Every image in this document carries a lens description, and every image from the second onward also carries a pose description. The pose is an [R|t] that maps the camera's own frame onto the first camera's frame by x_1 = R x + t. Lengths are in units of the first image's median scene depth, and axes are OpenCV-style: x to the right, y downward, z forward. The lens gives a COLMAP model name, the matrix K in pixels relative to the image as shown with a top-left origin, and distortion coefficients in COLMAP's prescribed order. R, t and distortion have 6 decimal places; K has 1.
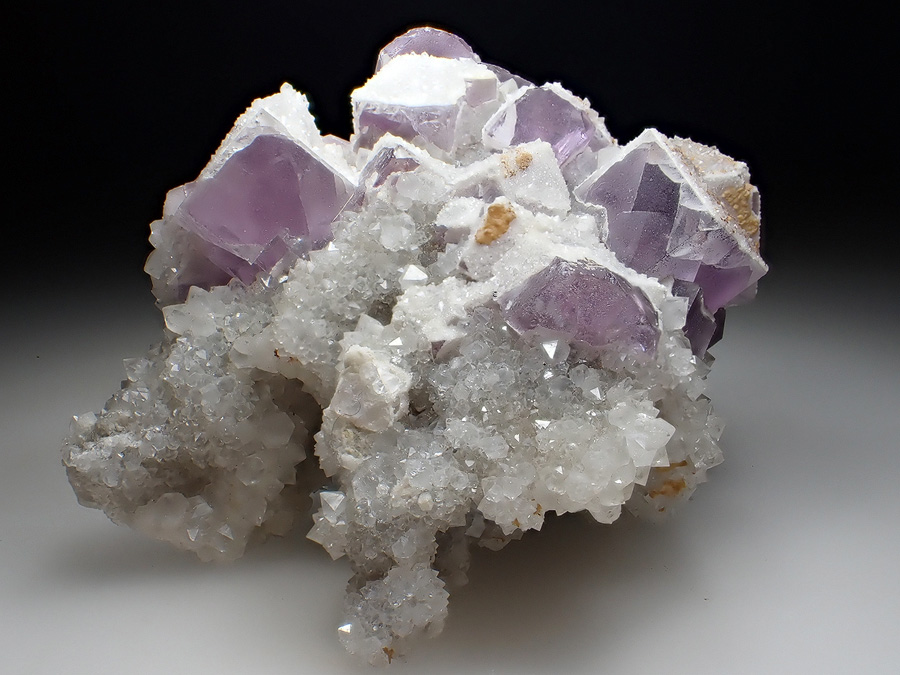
lens RADIAL K [[1067.1, 0, 450.0], [0, 1067.1, 337.5], [0, 0, 1]] dist [0.001255, -0.061152]
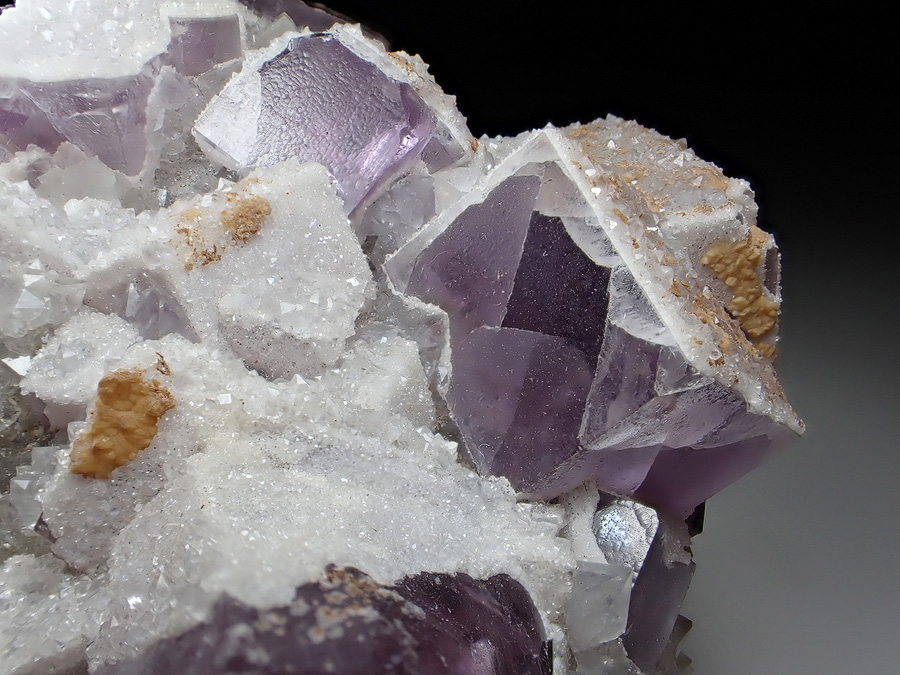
lens RADIAL K [[1067.1, 0, 450.0], [0, 1067.1, 337.5], [0, 0, 1]] dist [0.001255, -0.061152]
pose [[0.998829, -0.029848, 0.038081, 0.131631], [0.026846, 0.996667, 0.077033, -0.147346], [-0.040253, -0.075921, 0.996301, 0.563288]]
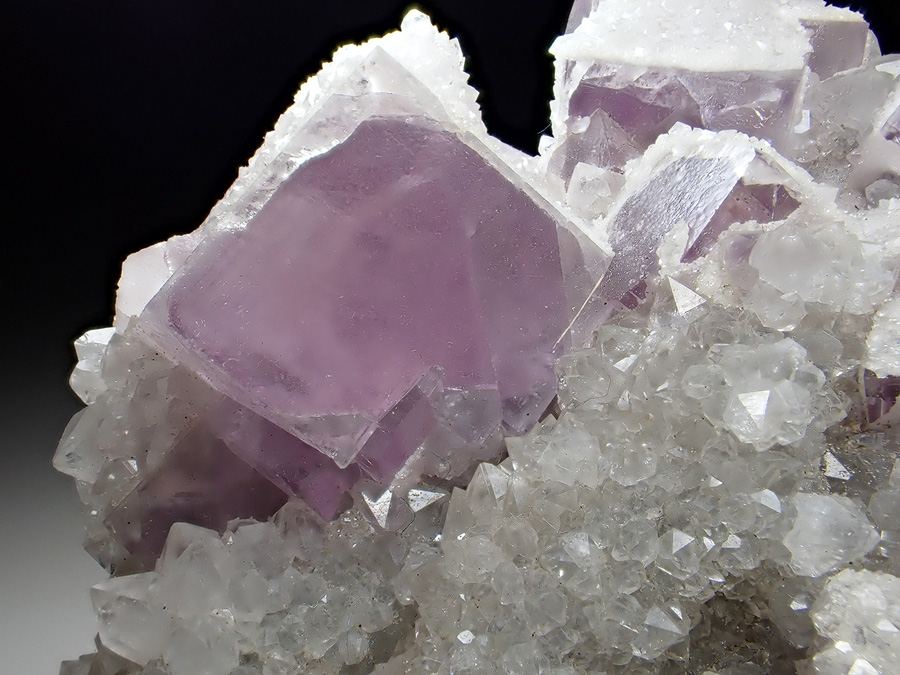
lens RADIAL K [[1067.1, 0, 450.0], [0, 1067.1, 337.5], [0, 0, 1]] dist [0.001255, -0.061152]
pose [[0.999756, 0.021798, -0.003618, -0.146155], [-0.021930, 0.998897, -0.041523, -0.096128], [0.002709, 0.041593, 0.999131, 0.622929]]
